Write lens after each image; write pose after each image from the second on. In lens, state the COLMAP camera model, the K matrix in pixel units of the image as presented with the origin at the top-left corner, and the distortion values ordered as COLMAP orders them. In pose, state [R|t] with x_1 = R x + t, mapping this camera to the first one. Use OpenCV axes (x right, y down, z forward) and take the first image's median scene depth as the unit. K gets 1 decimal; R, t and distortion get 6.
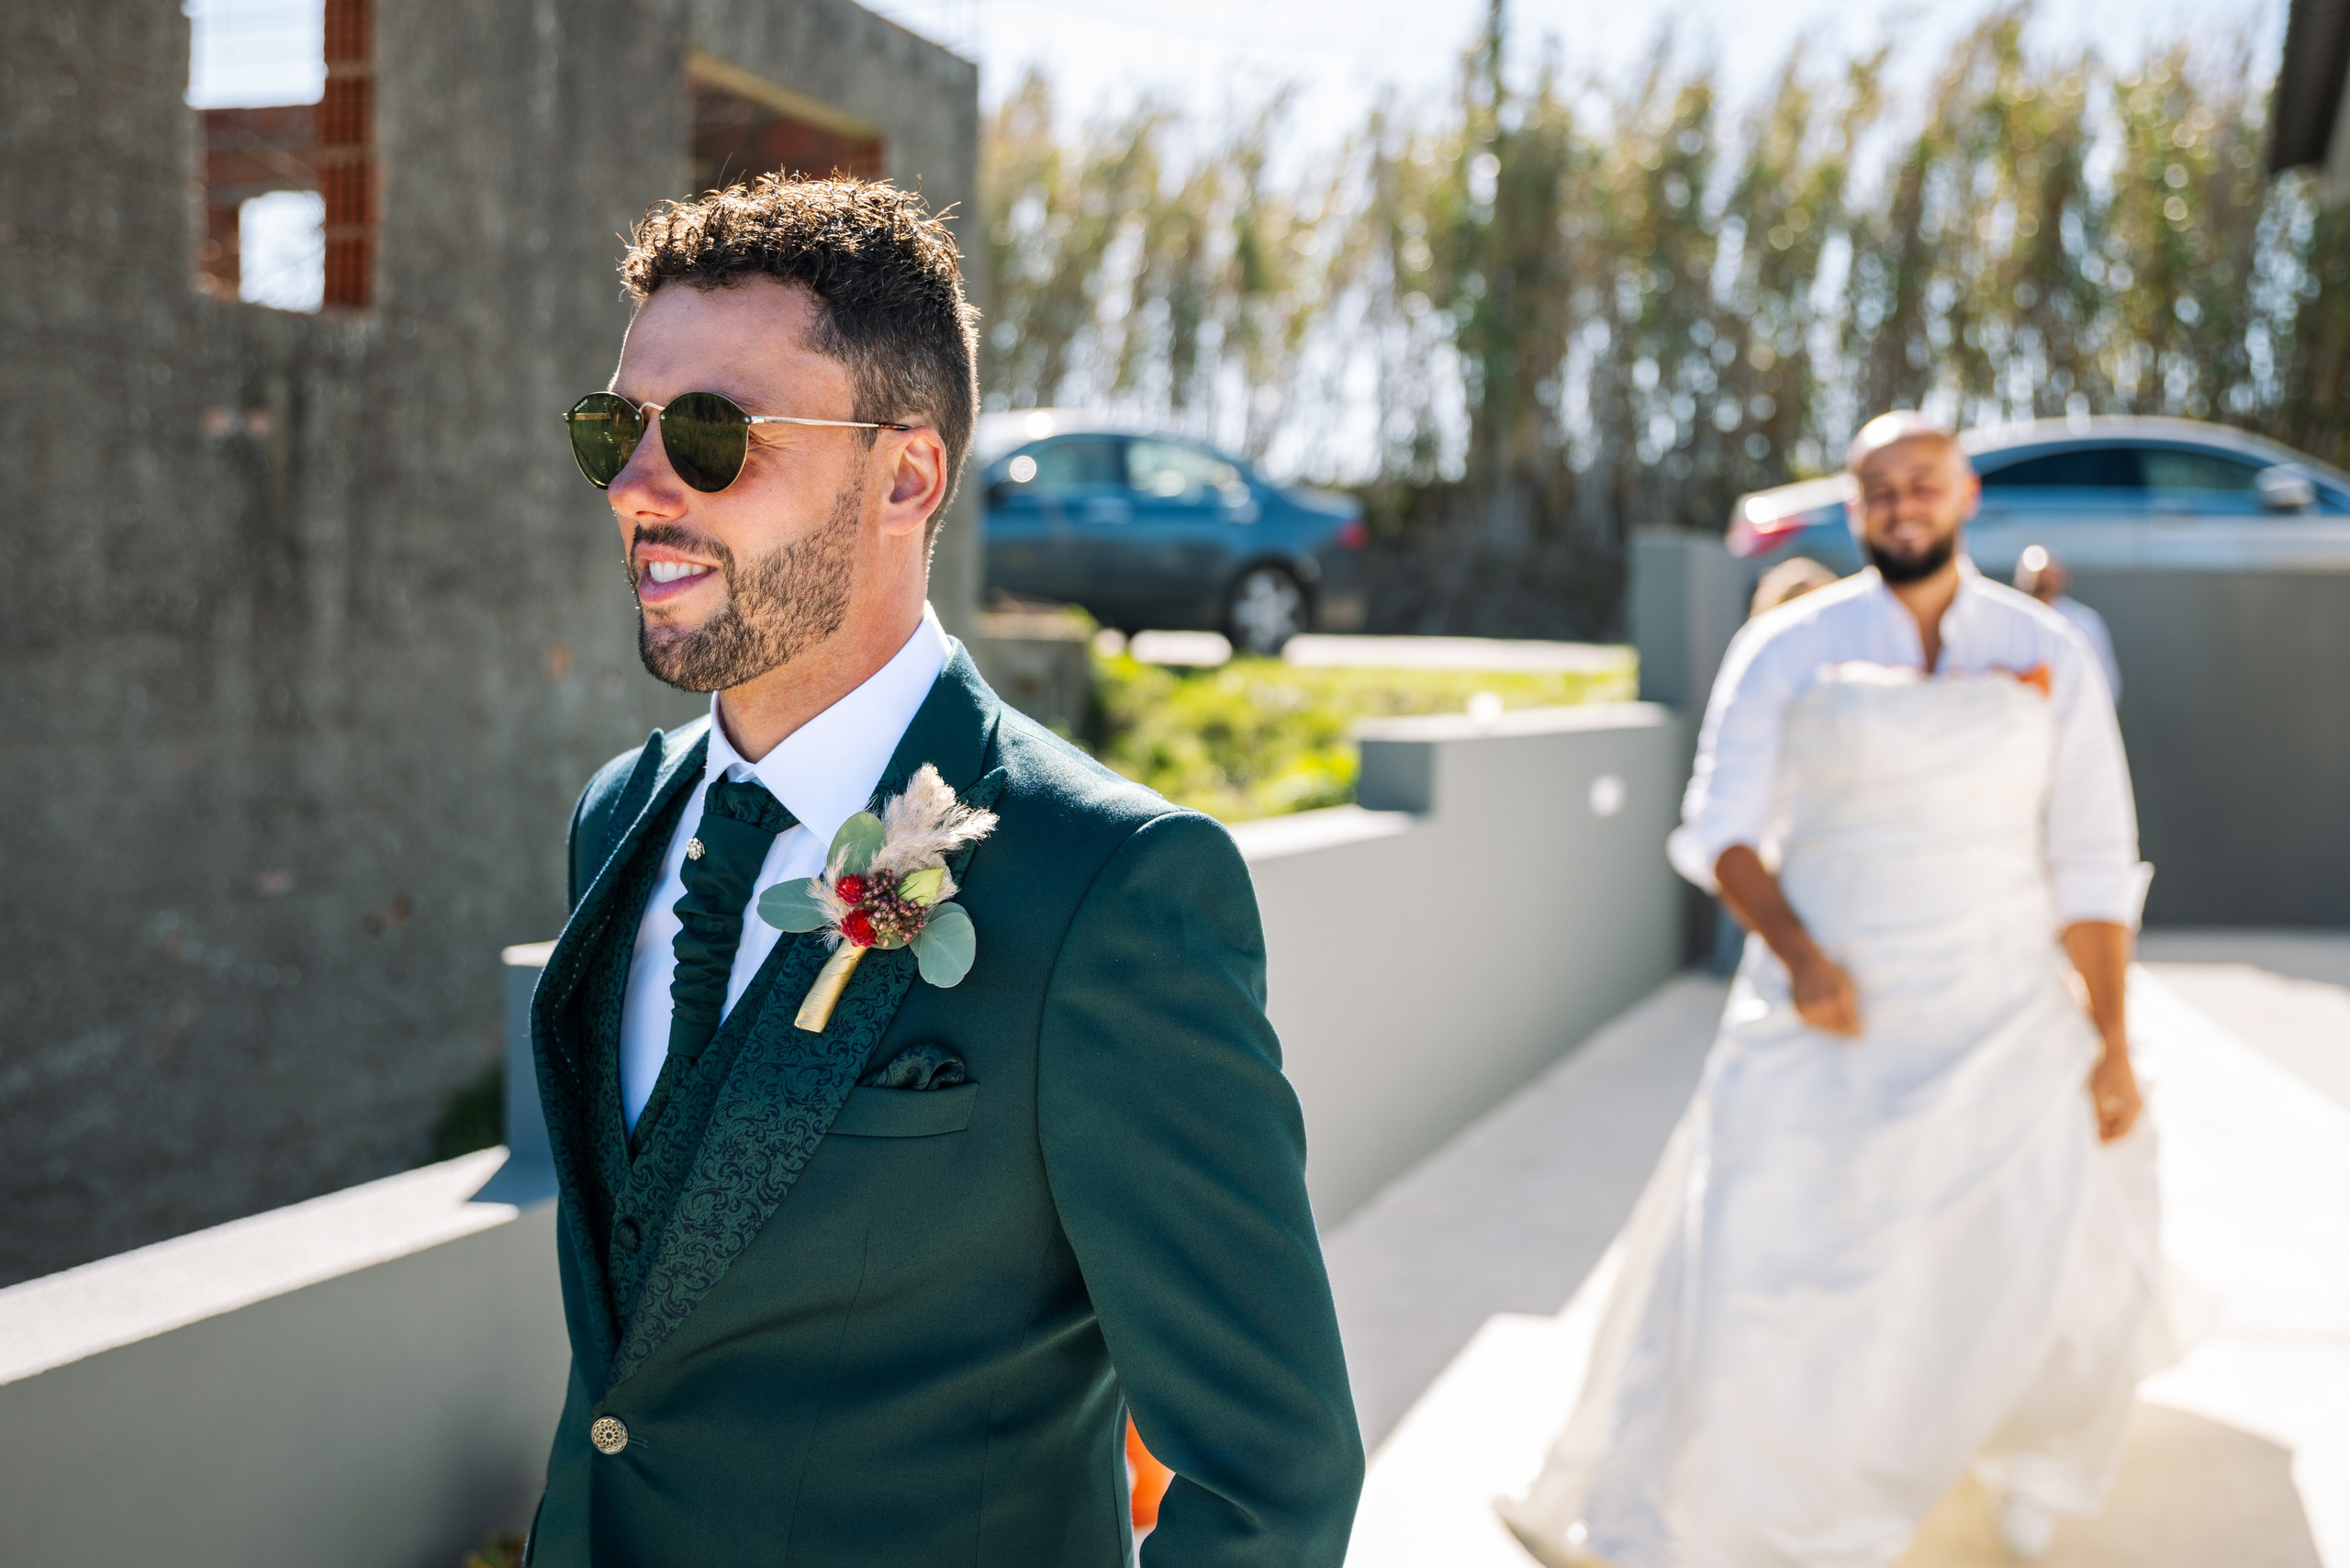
lens RADIAL K [[2905.4, 0, 1176.5], [0, 2905.4, 777.4], [0, 0, 1]] dist [-0.025082, 0.000000]
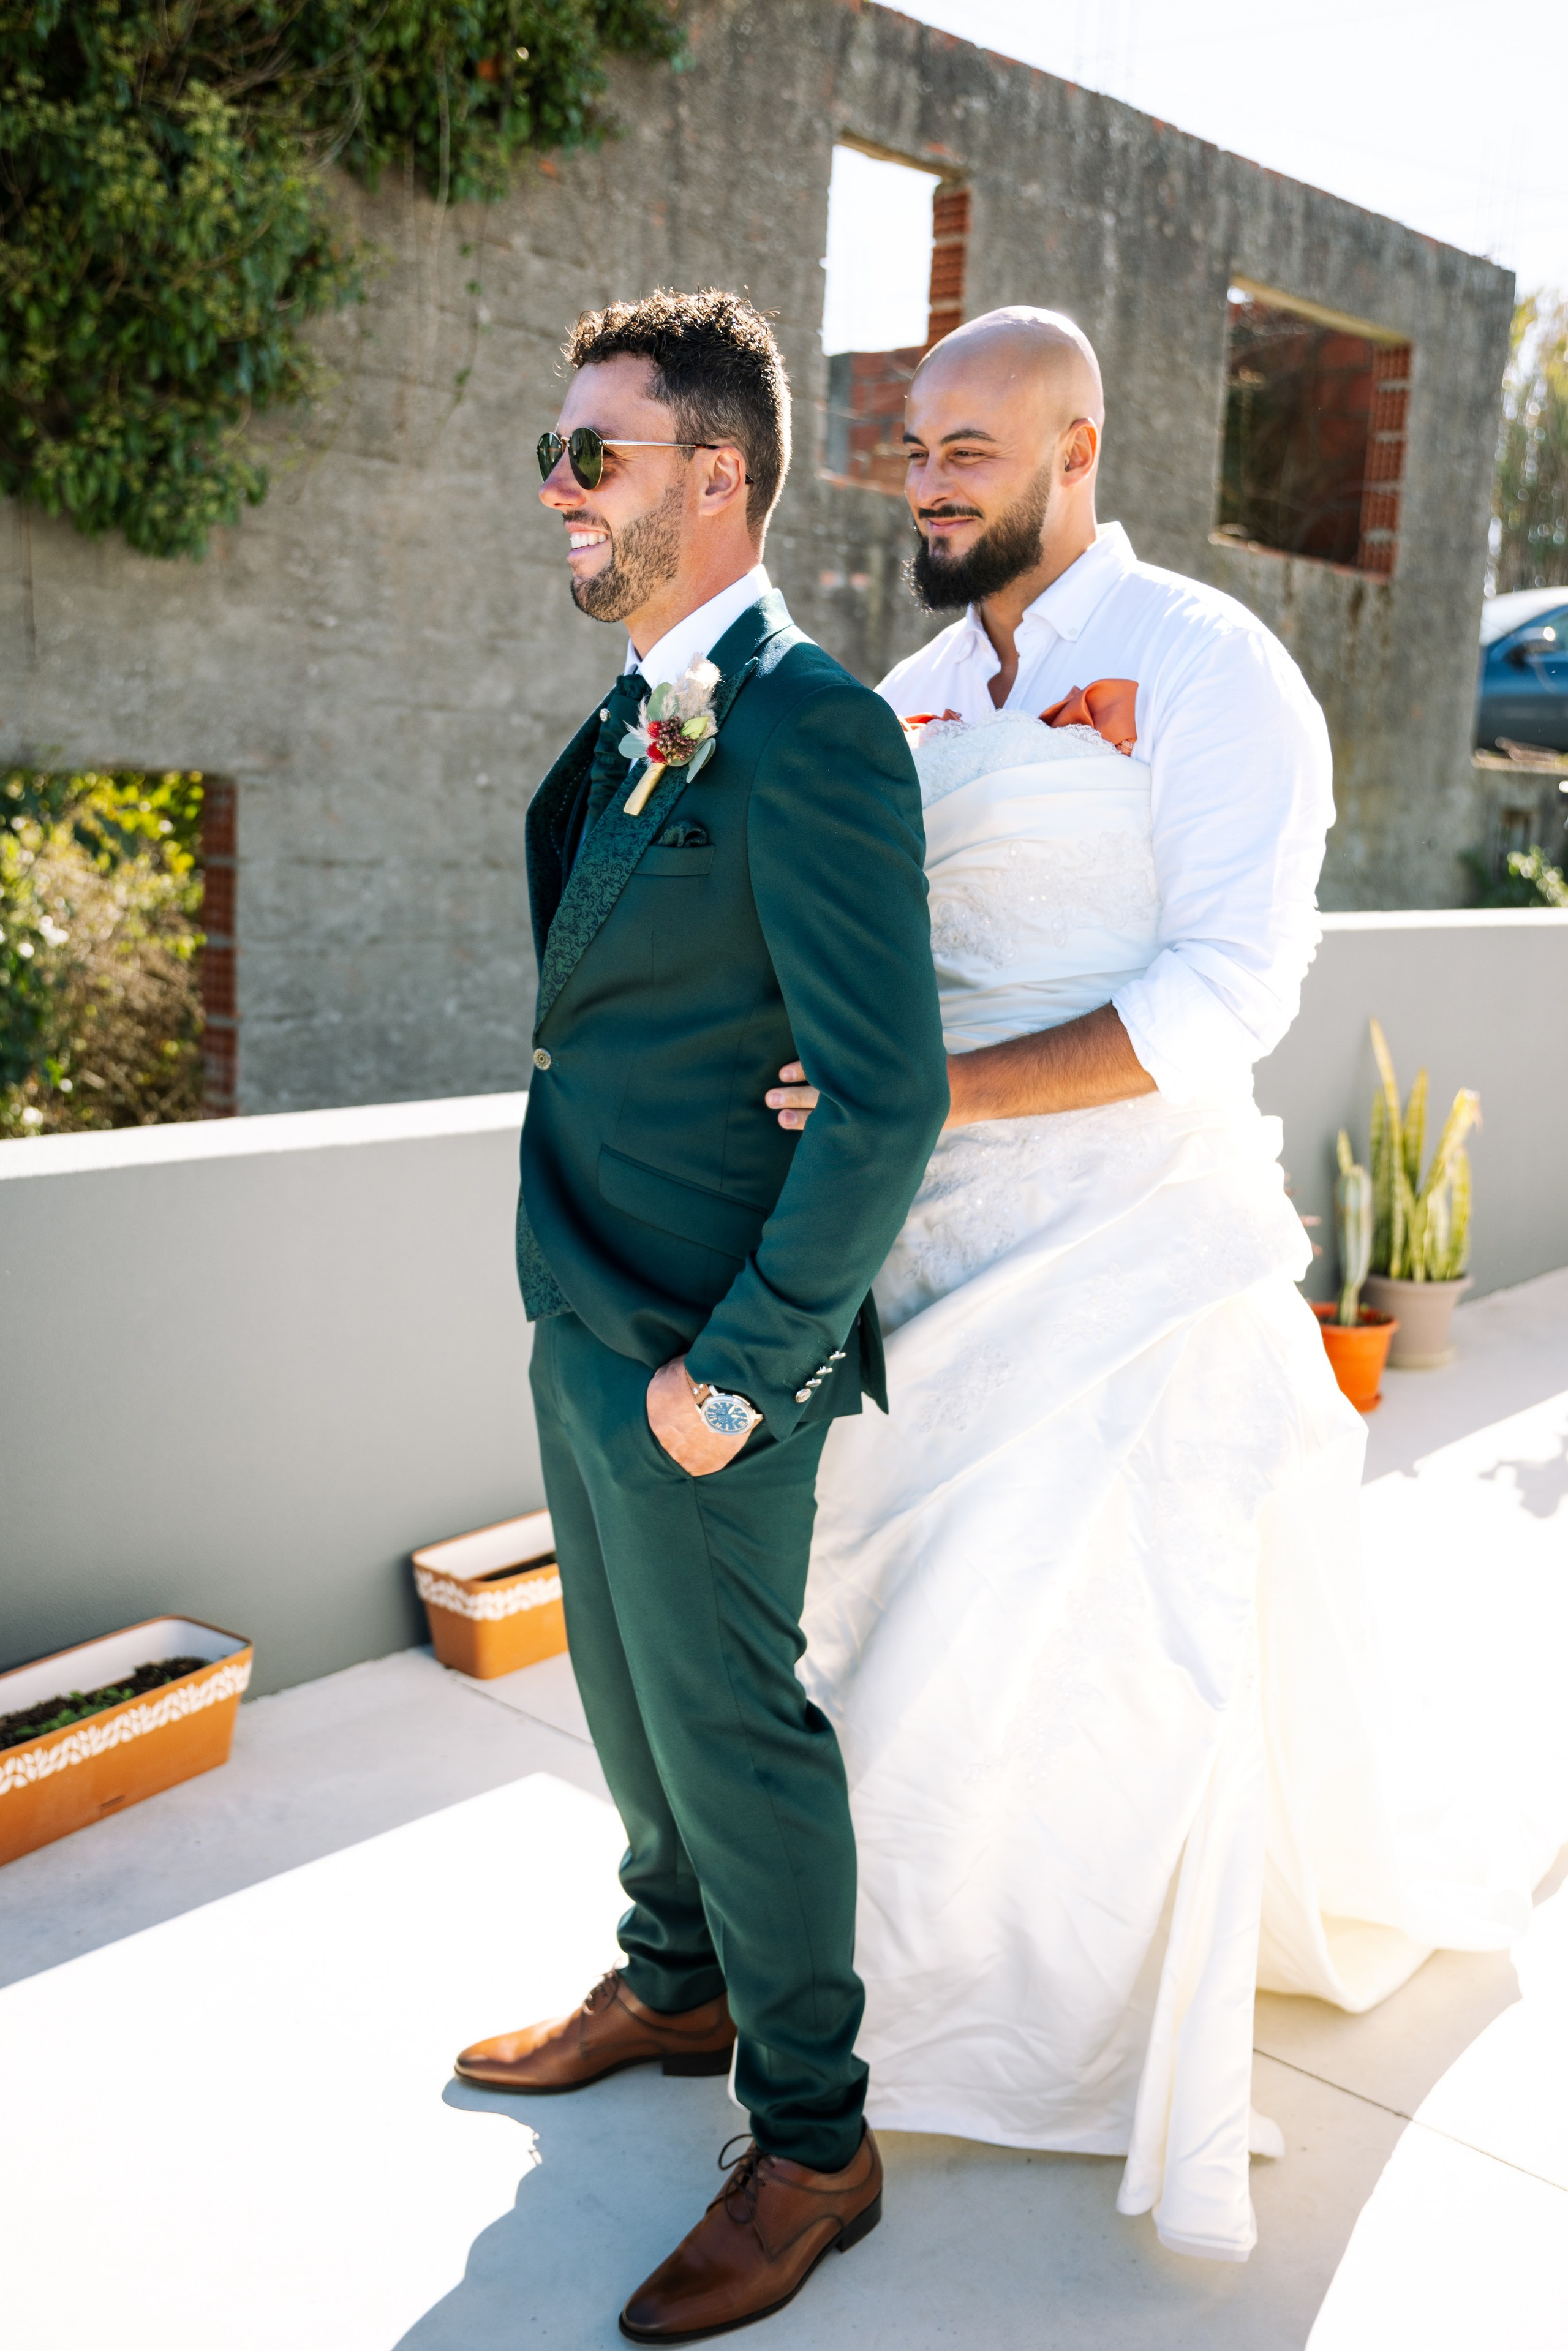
lens RADIAL K [[2393.6, 0, 786.2], [0, 2393.6, 1172.3], [0, 0, 1]] dist [0.015393, 0.000000]
pose [[0.915144, 0.077533, -0.395601, 0.507440], [-0.036866, 0.993314, 0.109395, 0.134734], [0.401438, -0.085528, 0.911884, -0.240404]]
